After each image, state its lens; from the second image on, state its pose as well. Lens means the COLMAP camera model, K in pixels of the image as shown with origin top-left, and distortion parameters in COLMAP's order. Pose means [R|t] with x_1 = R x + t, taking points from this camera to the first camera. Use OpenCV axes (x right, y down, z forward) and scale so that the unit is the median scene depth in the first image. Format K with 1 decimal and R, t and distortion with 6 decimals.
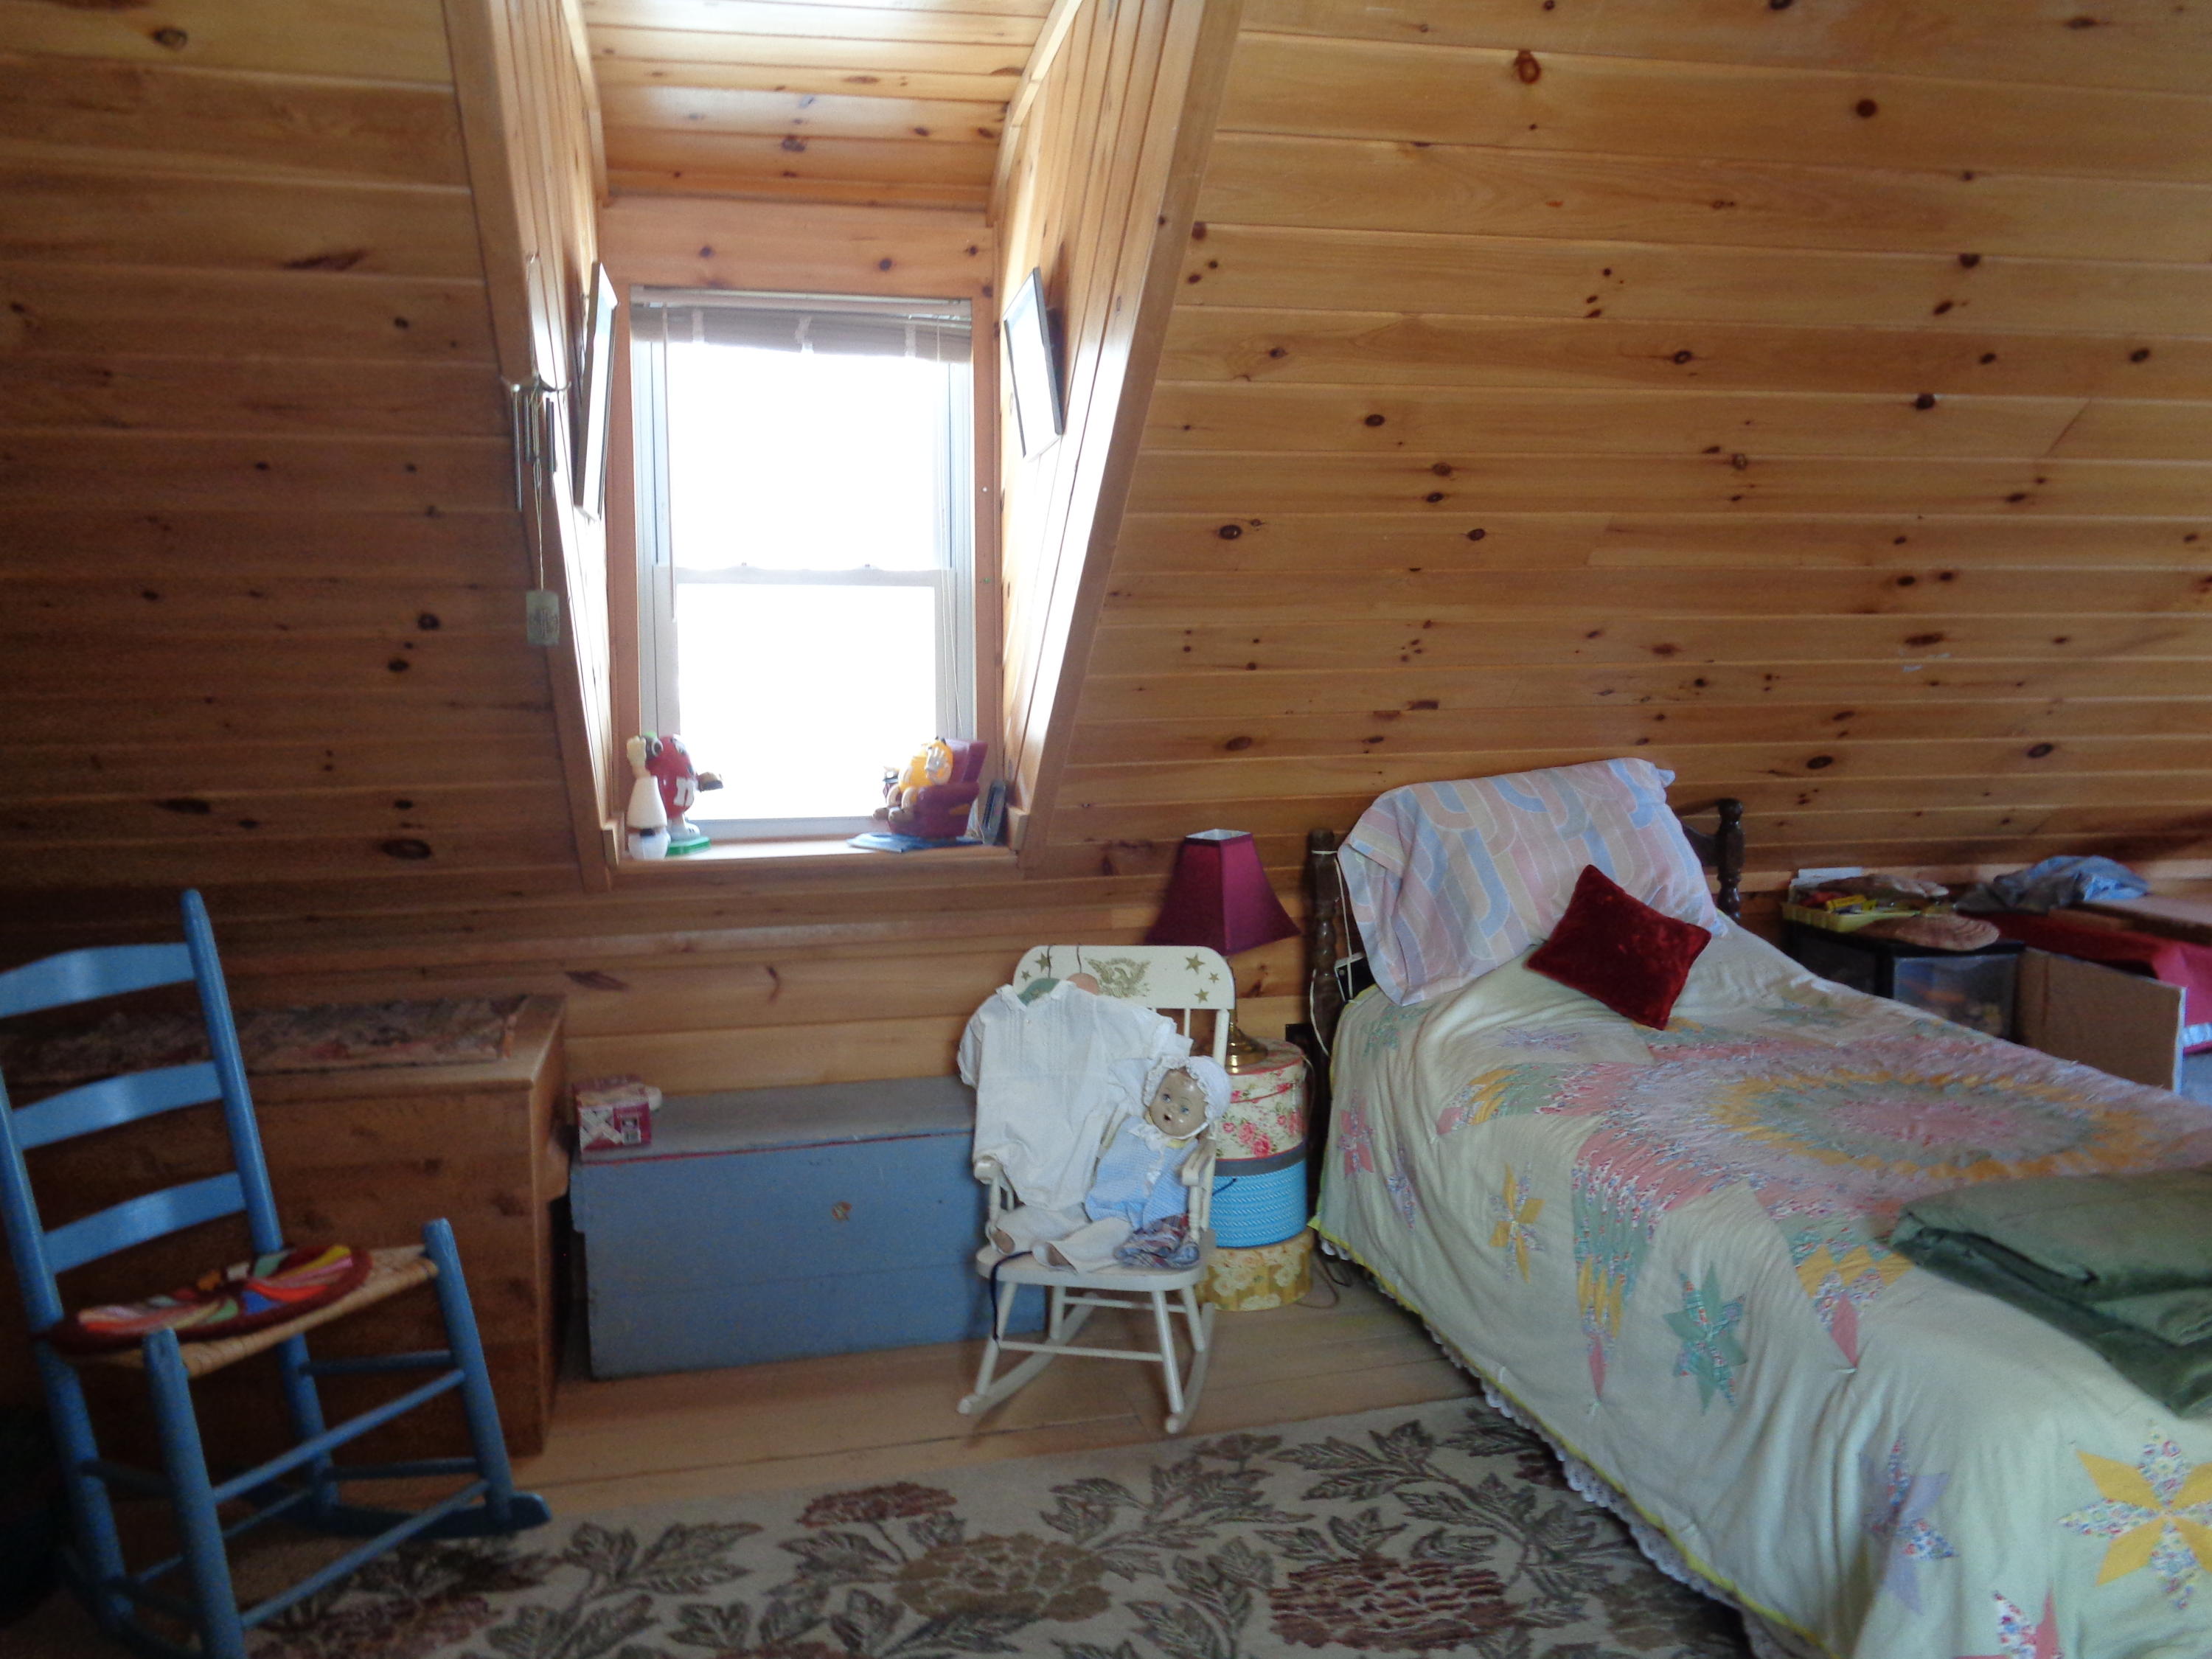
lens RADIAL K [[1654.3, 0, 1104.4], [0, 1654.3, 831.0], [0, 0, 1]] dist [-0.008123, 0.005229]
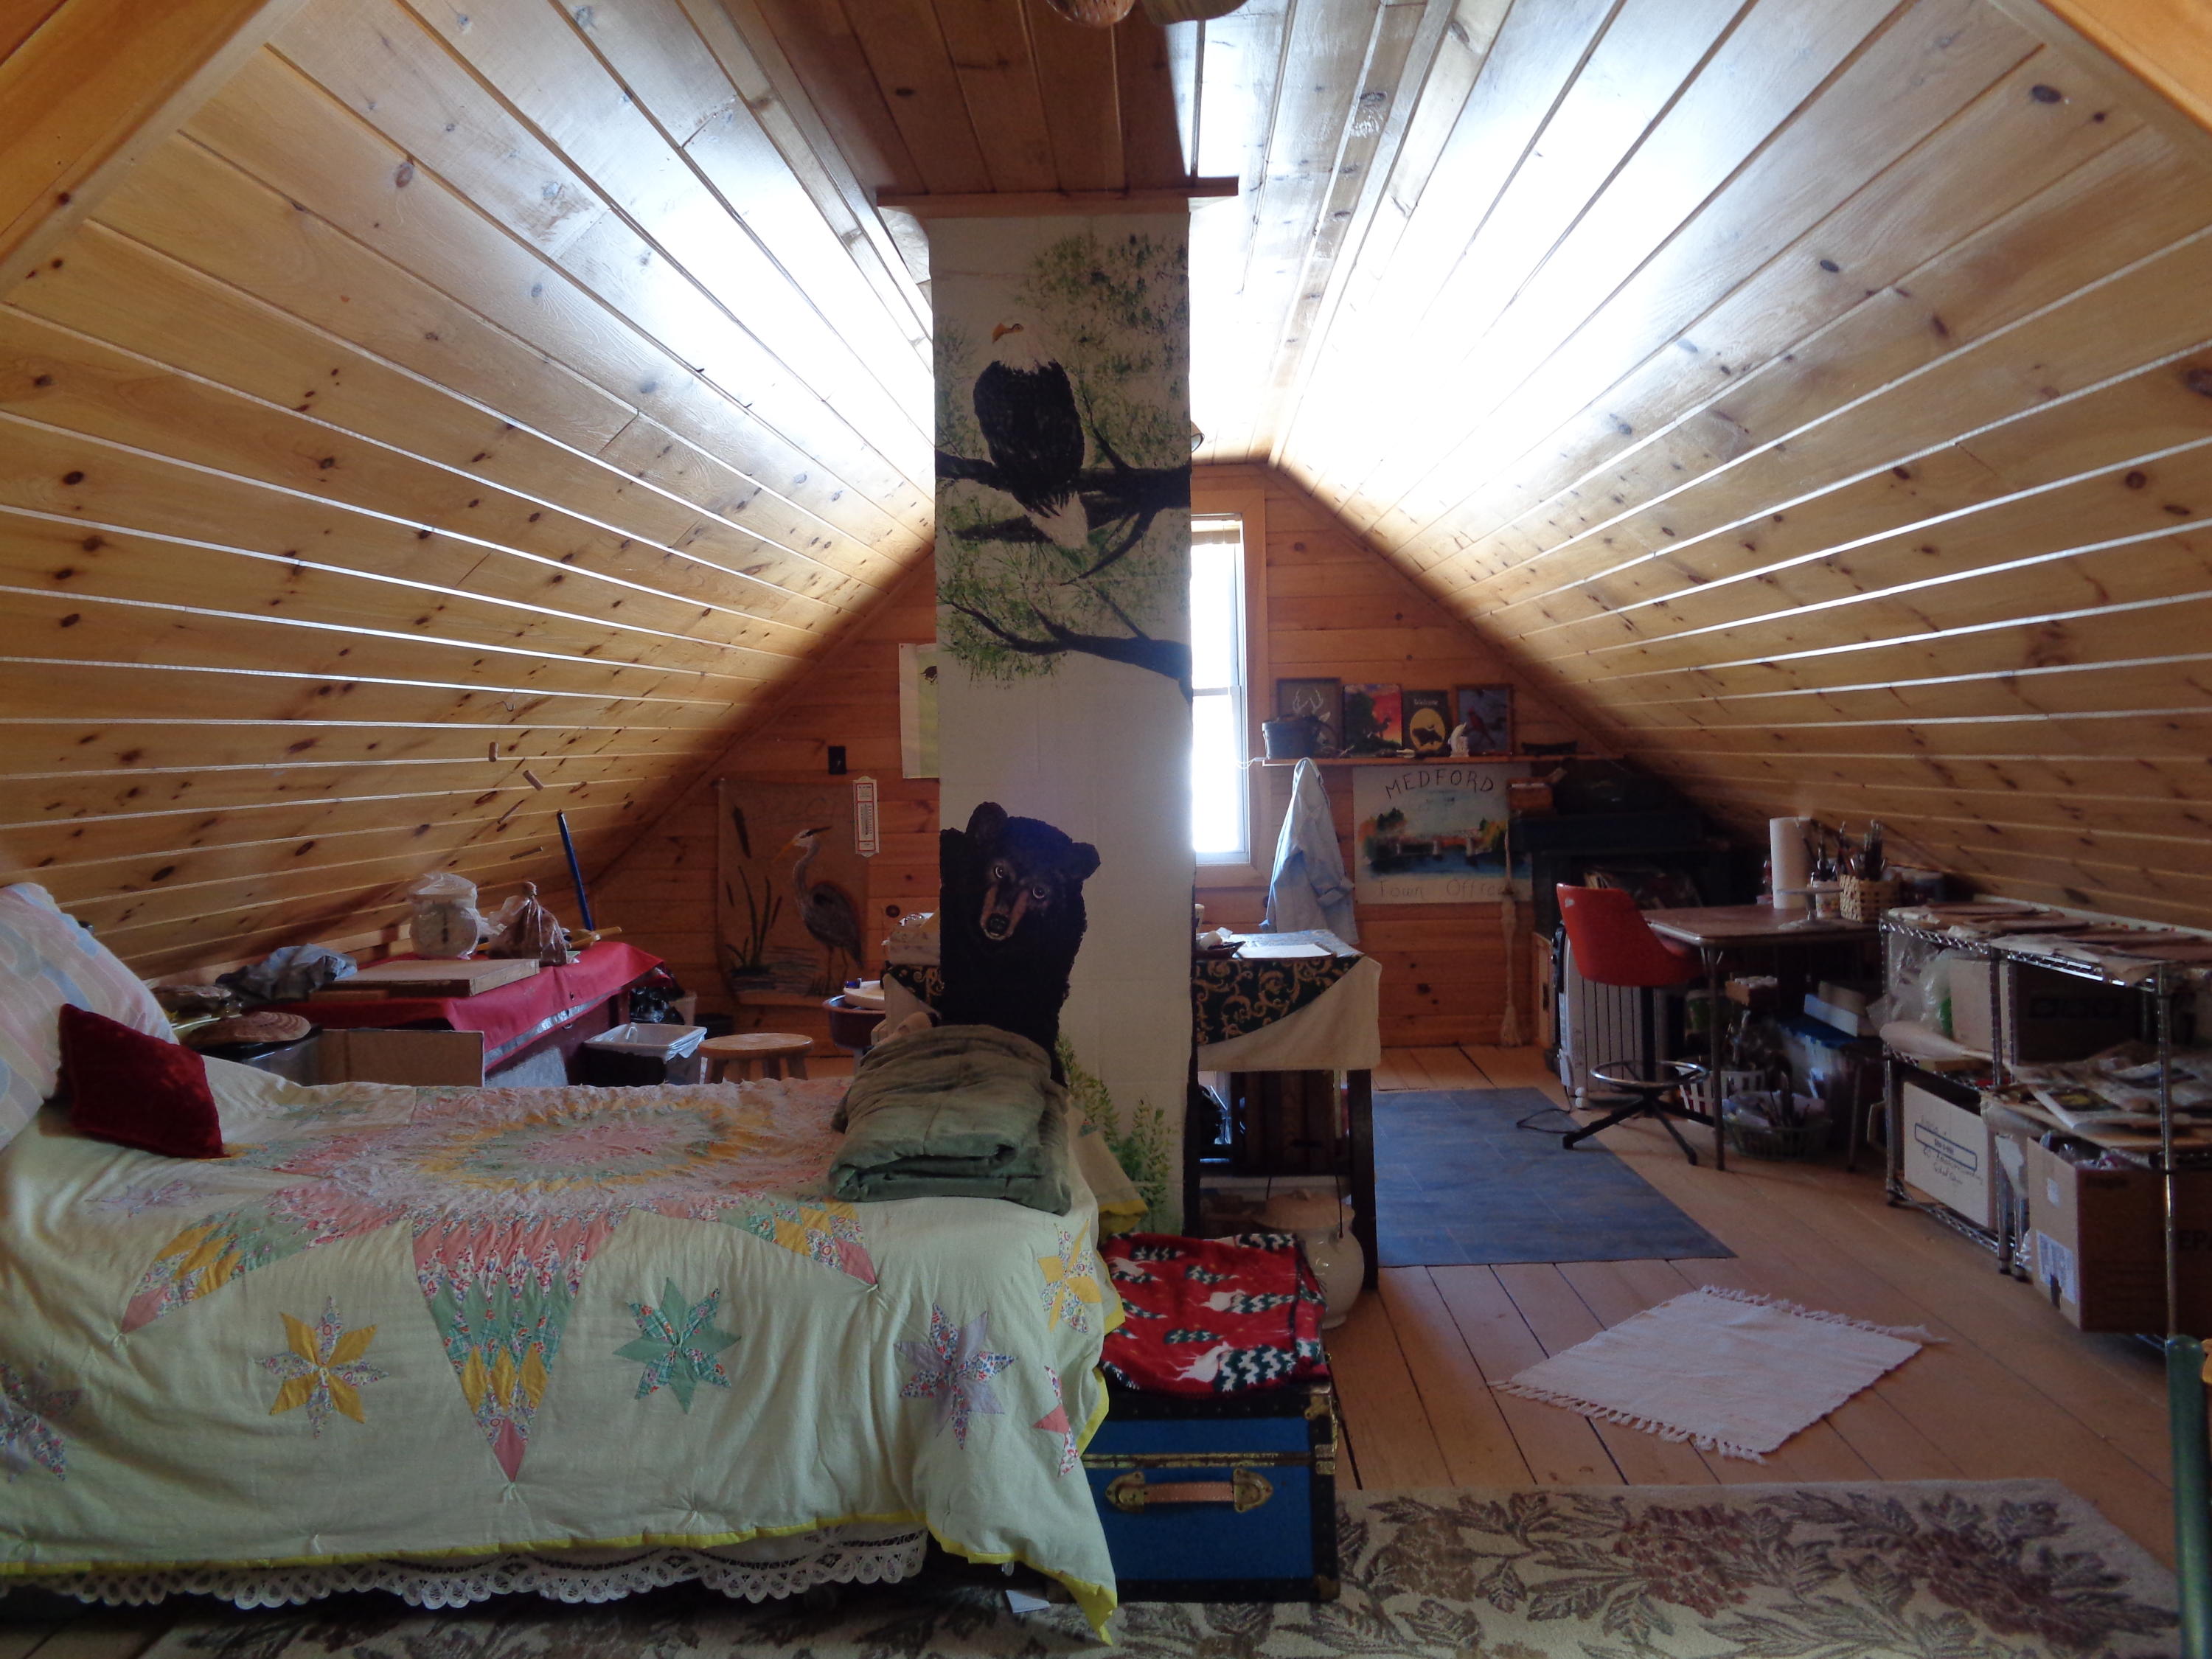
lens RADIAL K [[1654.3, 0, 1105.6], [0, 1654.3, 828.3], [0, 0, 1]] dist [-0.008123, 0.005229]
pose [[0.237034, -0.051059, 0.970159, -0.636336], [0.125751, 0.991829, 0.021475, -0.032812], [-0.963328, 0.116908, 0.241518, 0.390420]]
